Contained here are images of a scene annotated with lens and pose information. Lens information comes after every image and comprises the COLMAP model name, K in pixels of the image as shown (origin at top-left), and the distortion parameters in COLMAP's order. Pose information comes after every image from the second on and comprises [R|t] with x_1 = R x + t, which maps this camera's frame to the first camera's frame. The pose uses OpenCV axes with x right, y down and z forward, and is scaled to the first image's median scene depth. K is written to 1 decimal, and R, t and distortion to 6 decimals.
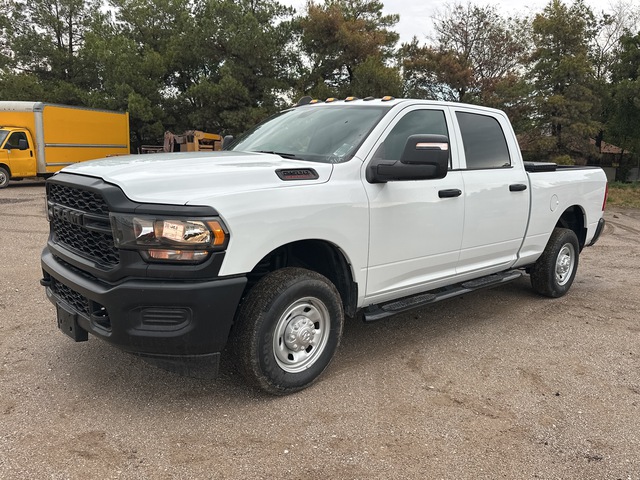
lens RADIAL K [[524.2, 0, 320.1], [0, 524.2, 247.1], [0, 0, 1]] dist [0.057711, 0.000328]
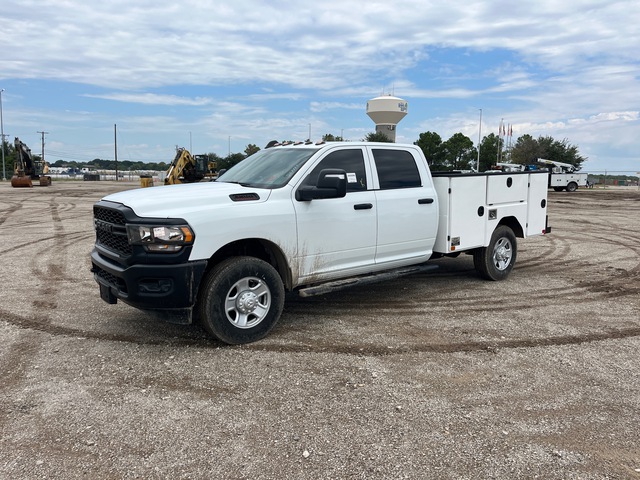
lens RADIAL K [[498.0, 0, 336.0], [0, 498.0, 241.4], [0, 0, 1]] dist [-0.026193, 0.001074]
pose [[0.998671, -0.020995, -0.047063, 0.297867], [0.019472, 0.999279, -0.032584, 0.047872], [0.047713, 0.031625, 0.998360, -0.471300]]
